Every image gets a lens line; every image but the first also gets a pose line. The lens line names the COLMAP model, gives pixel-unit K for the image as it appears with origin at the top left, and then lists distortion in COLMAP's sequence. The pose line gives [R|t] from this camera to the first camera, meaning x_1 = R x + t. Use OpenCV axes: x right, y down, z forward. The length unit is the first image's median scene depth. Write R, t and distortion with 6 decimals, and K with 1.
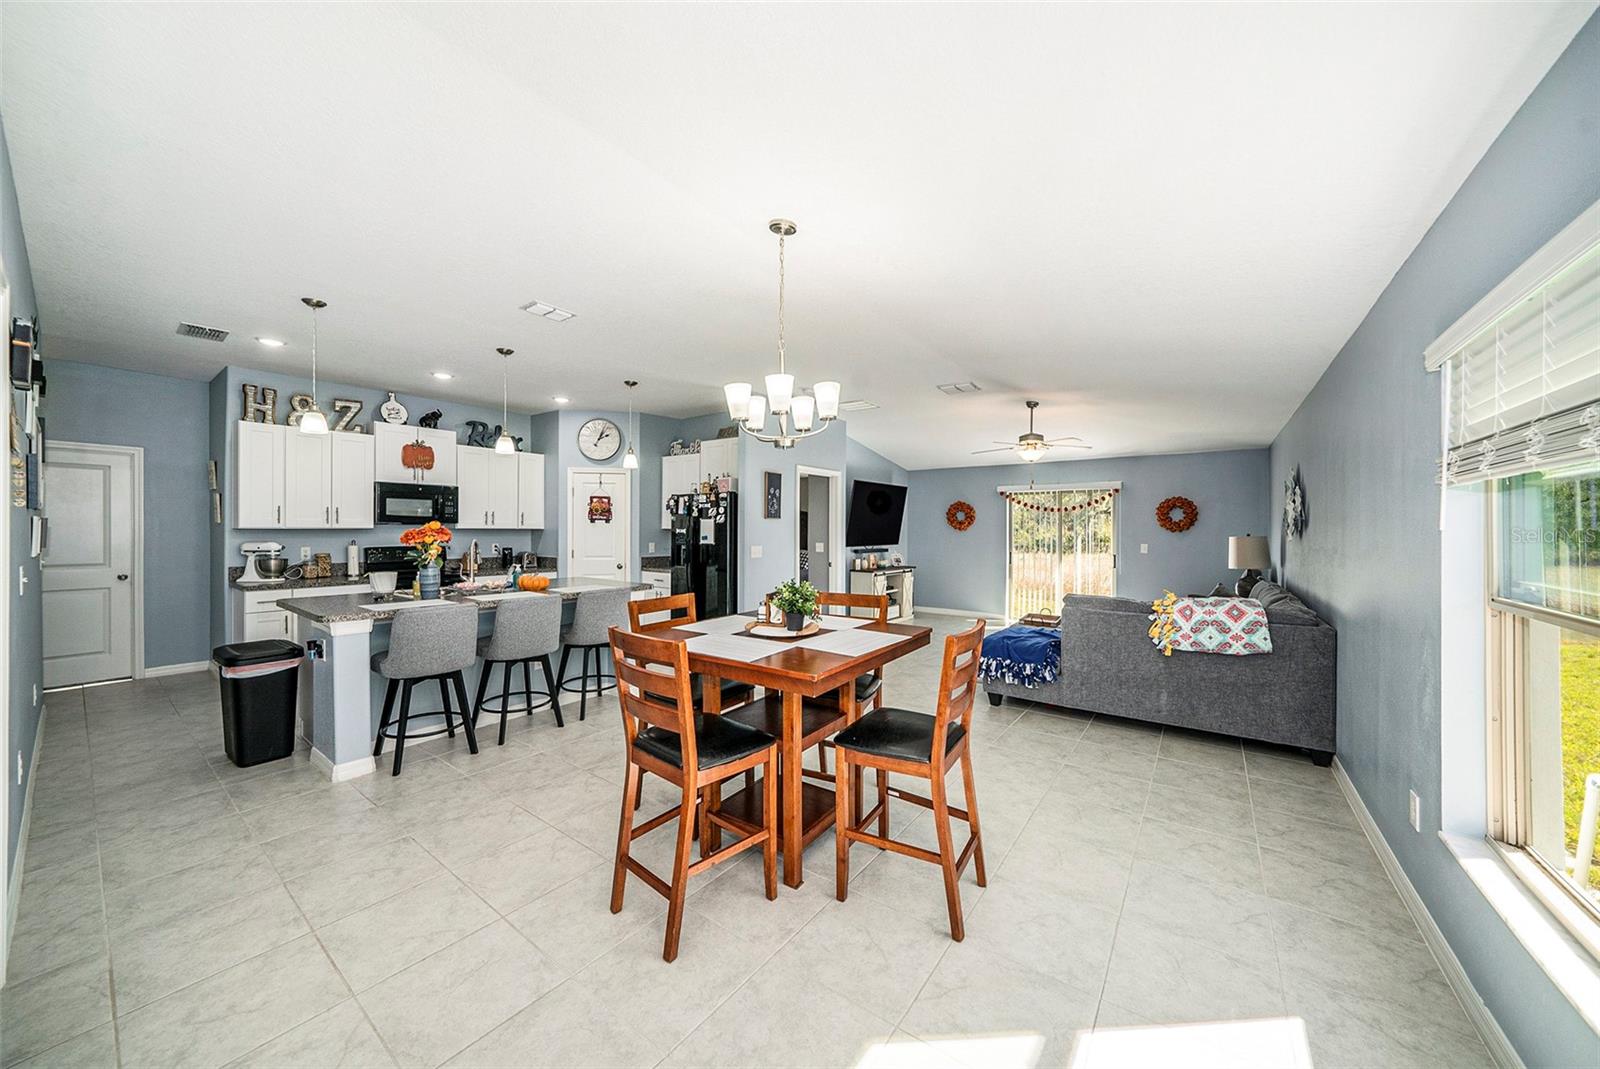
lens RADIAL K [[554.1, 0, 796.9], [0, 554.1, 530.3], [0, 0, 1]] dist [-0.016330, 0.000027]
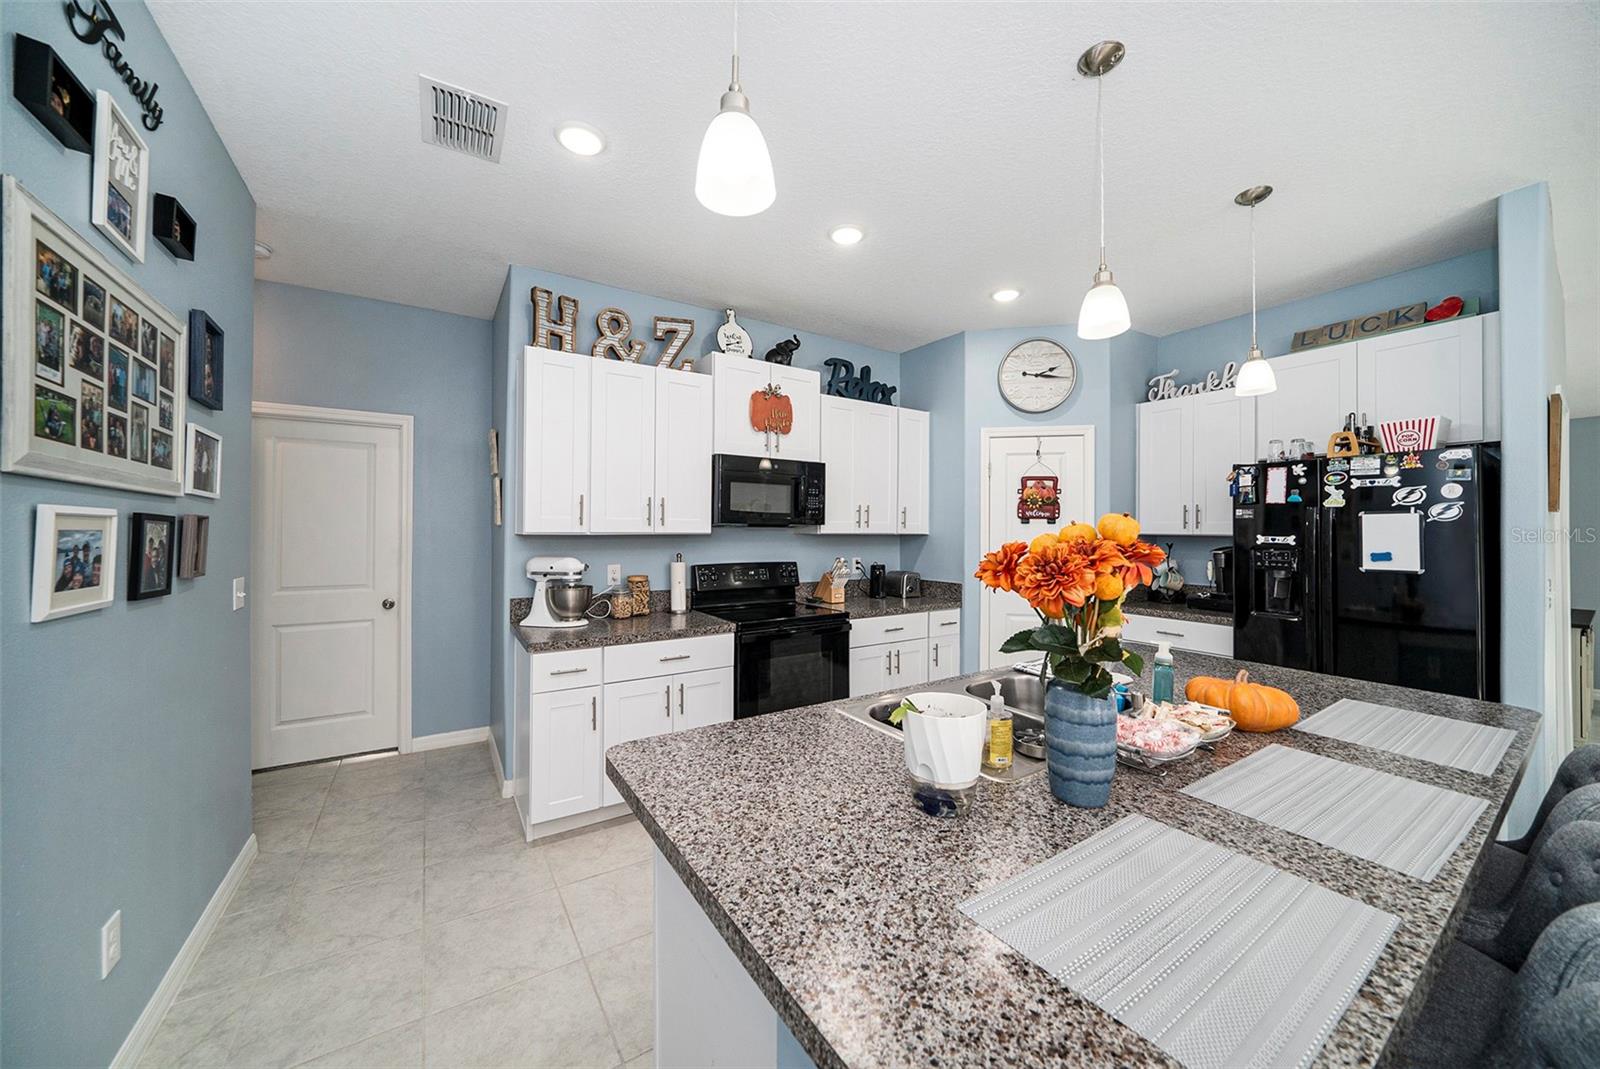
lens RADIAL K [[571.2, 0, 823.5], [0, 571.2, 524.3], [0, 0, 1]] dist [-0.010809, 0.000003]
pose [[0.948442, -0.004274, -0.316923, -0.450441], [-0.000783, 0.999874, -0.015827, -0.003924], [0.316951, 0.015259, 0.948319, 0.446695]]
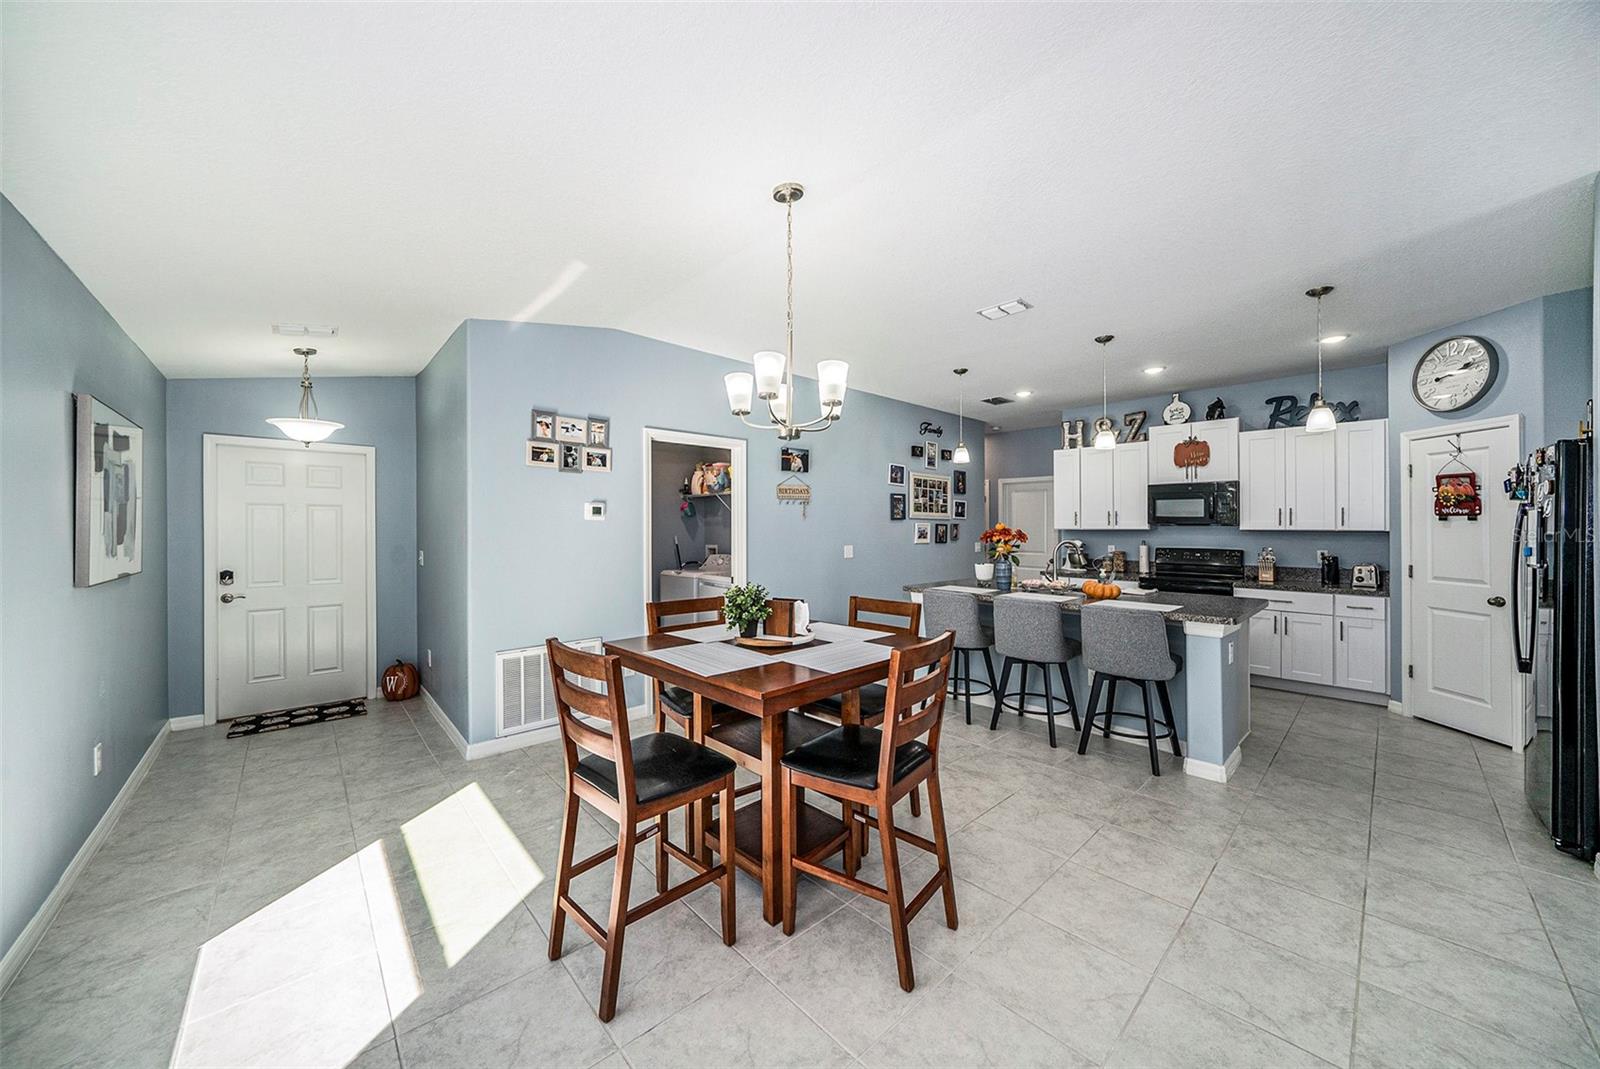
lens RADIAL K [[554.1, 0, 796.9], [0, 554.1, 530.3], [0, 0, 1]] dist [-0.016330, 0.000027]
pose [[-0.180336, 0.001132, -0.983605, 0.372574], [-0.006546, 0.999976, 0.002351, -0.000381], [0.983583, 0.006862, -0.180324, 0.512165]]
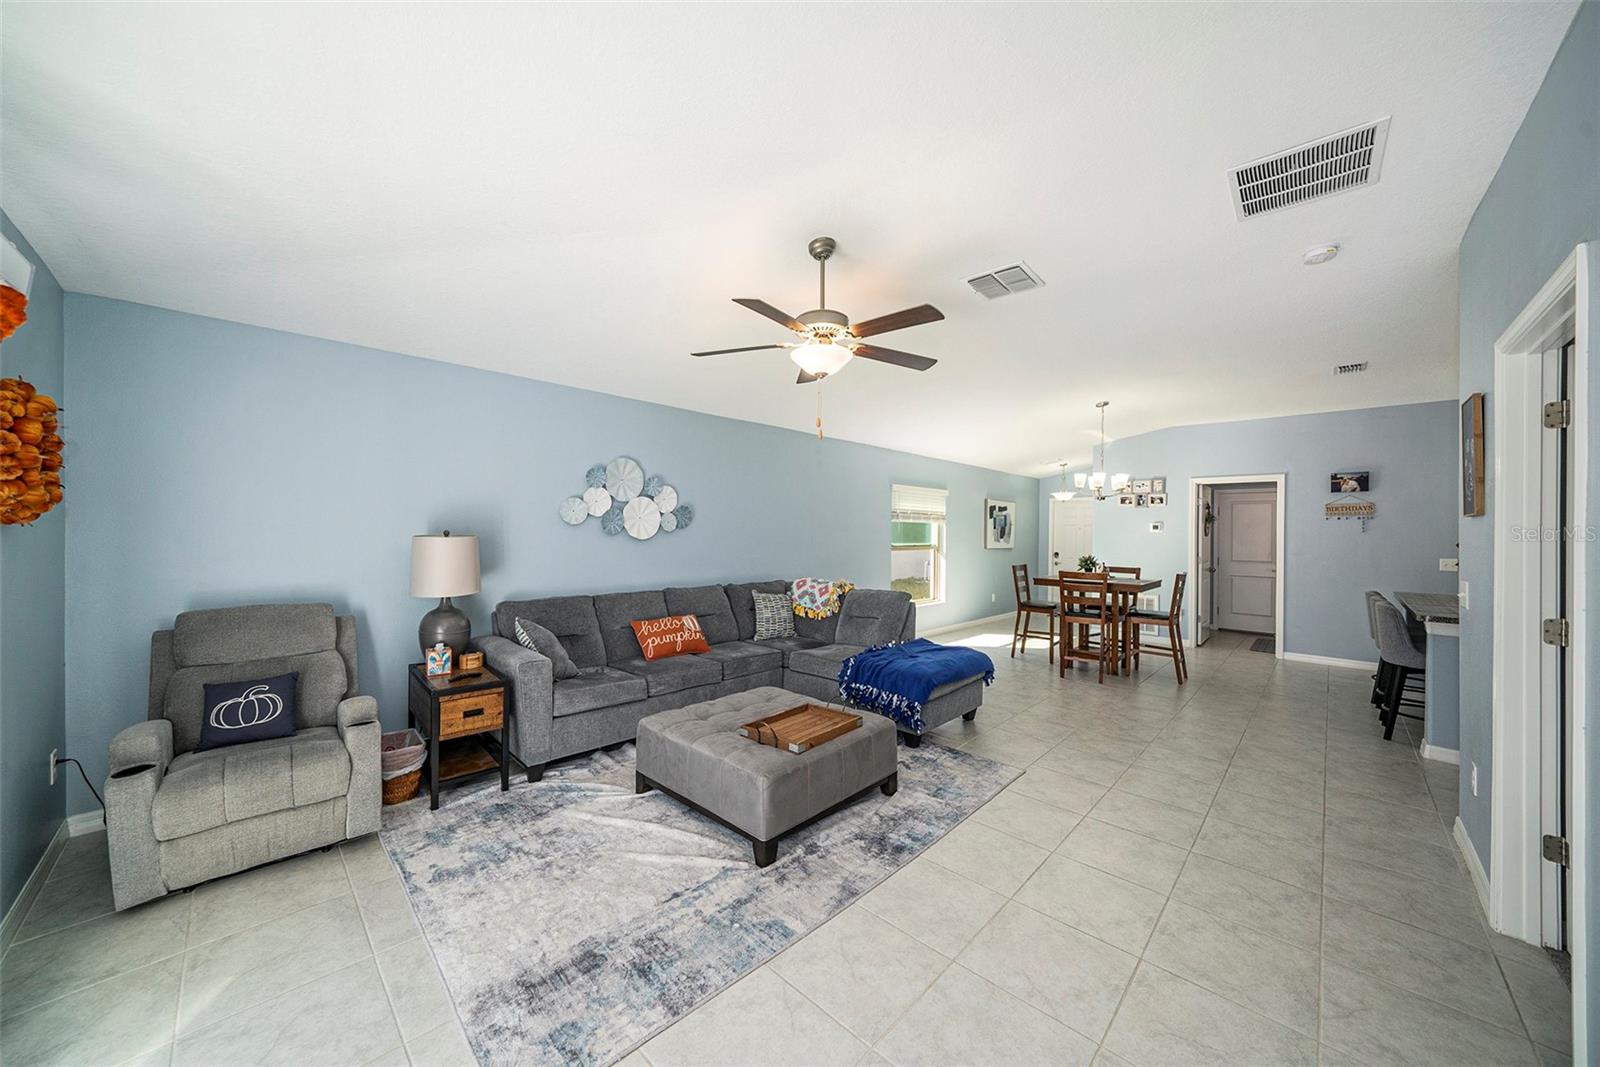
lens RADIAL K [[561.4, 0, 800.0], [0, 561.4, 533.5], [0, 0, 1]] dist [-0.012383, -0.000131]
pose [[-0.992327, -0.021632, 0.121731, 0.412543], [-0.020768, 0.999749, 0.008365, 0.000012], [-0.121881, 0.005773, -0.992528, 1.543001]]
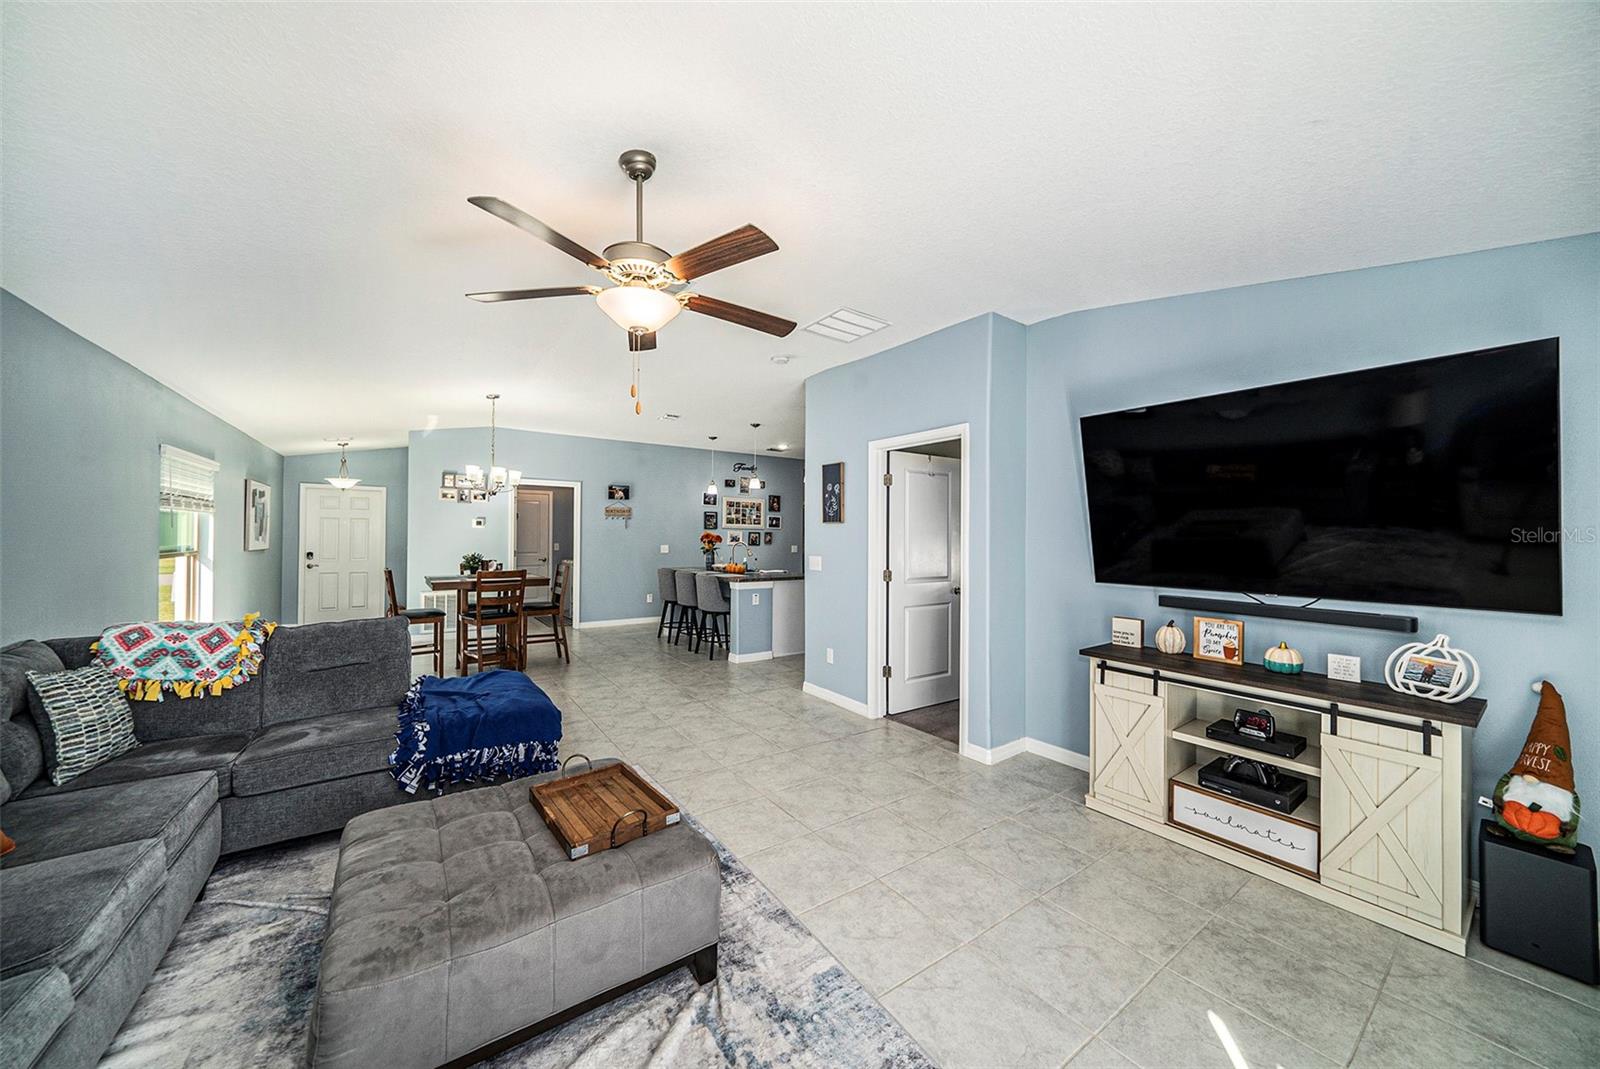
lens RADIAL K [[561.4, 0, 800.0], [0, 561.4, 534.5], [0, 0, 1]] dist [-0.012383, -0.000131]
pose [[-0.310275, -0.010560, -0.950588, 0.768894], [-0.015977, 0.999855, -0.005892, 0.002037], [0.950513, 0.013360, -0.310398, 1.278978]]
